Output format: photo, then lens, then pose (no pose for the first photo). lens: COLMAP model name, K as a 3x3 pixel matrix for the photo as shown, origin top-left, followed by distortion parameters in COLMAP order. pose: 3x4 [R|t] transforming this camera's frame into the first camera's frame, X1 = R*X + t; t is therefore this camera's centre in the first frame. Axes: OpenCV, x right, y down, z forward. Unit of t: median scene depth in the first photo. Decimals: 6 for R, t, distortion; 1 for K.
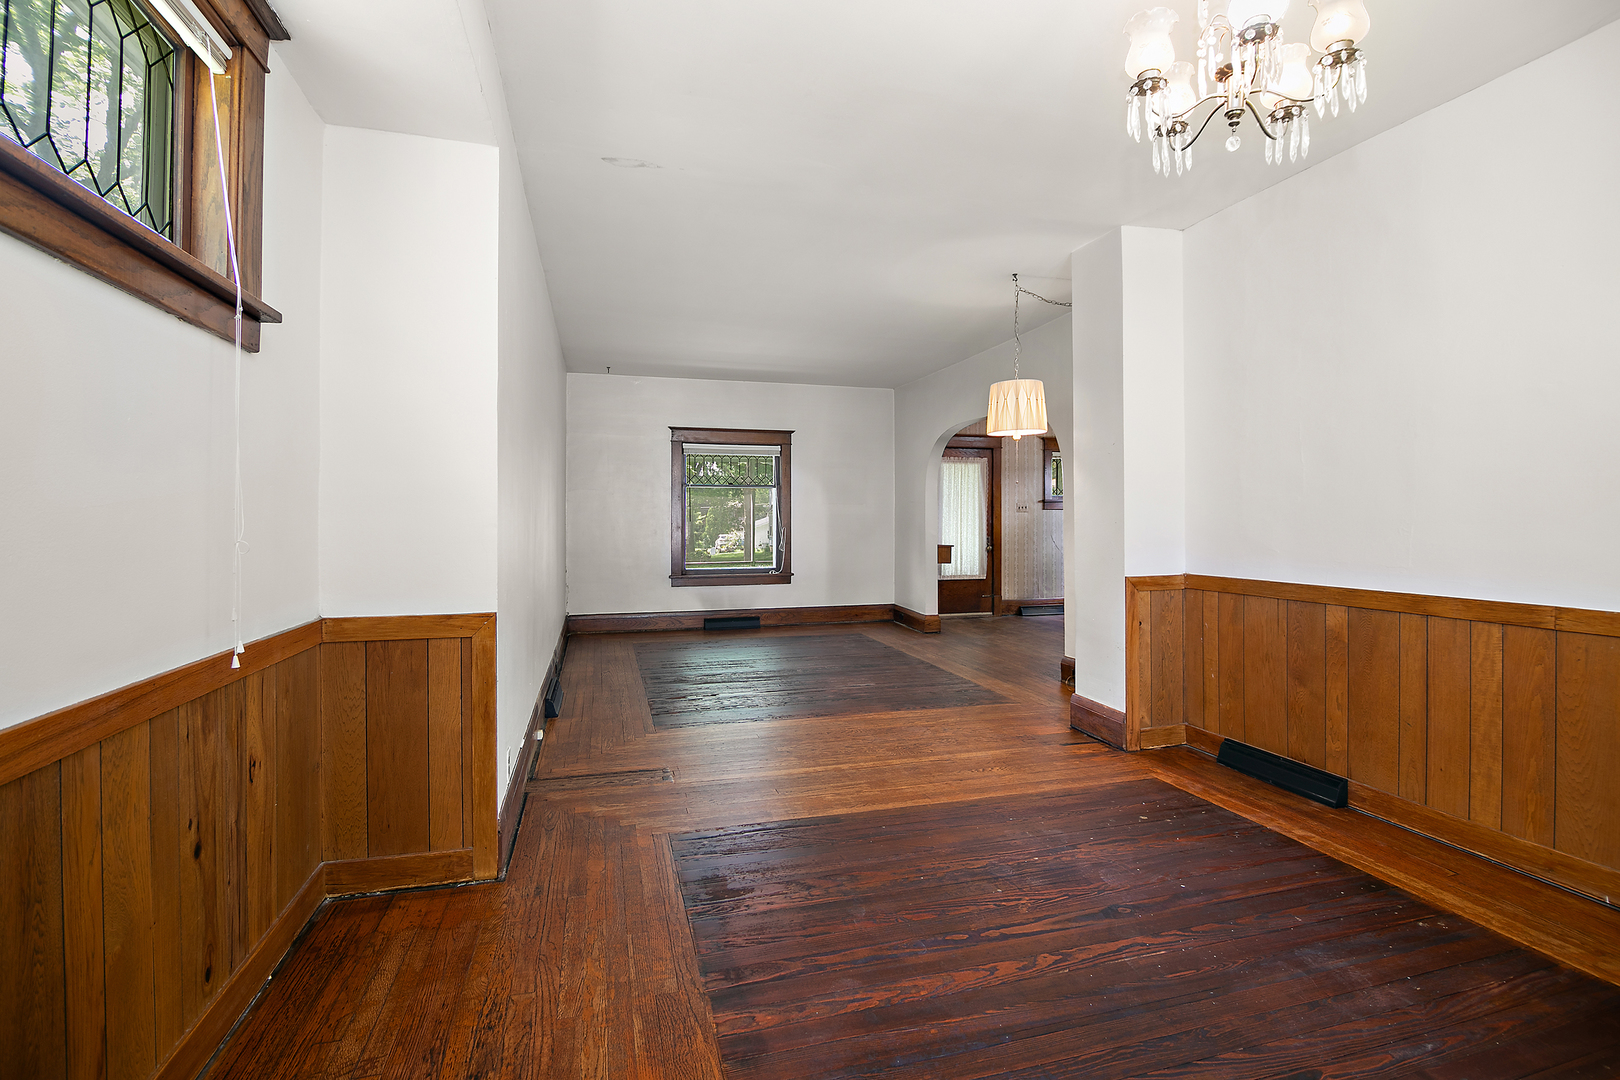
lens RADIAL K [[730.9, 0, 807.4], [0, 730.9, 530.0], [0, 0, 1]] dist [-0.013640, -0.005628]
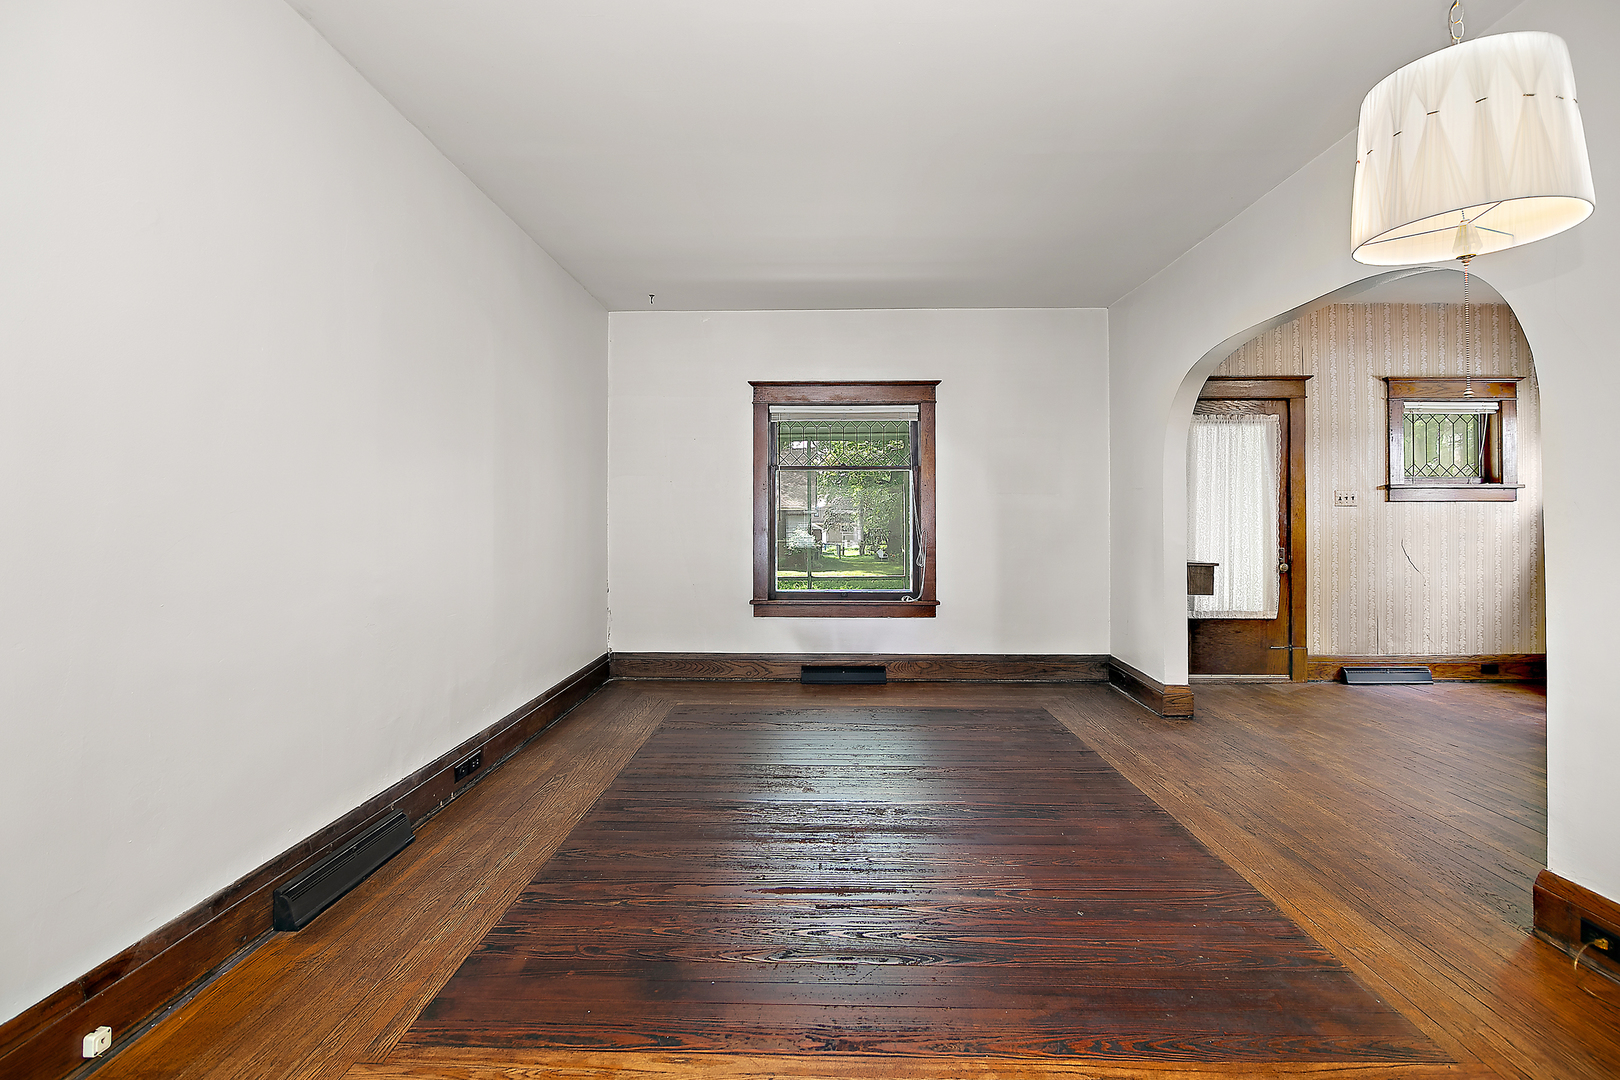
lens RADIAL K [[730.9, 0, 809.1], [0, 730.9, 510.5], [0, 0, 1]] dist [-0.013640, -0.005628]
pose [[0.953748, -0.001717, -0.300604, 0.059487], [-0.005787, 0.999693, -0.024073, -0.004598], [0.300553, 0.024699, 0.953445, 0.322945]]
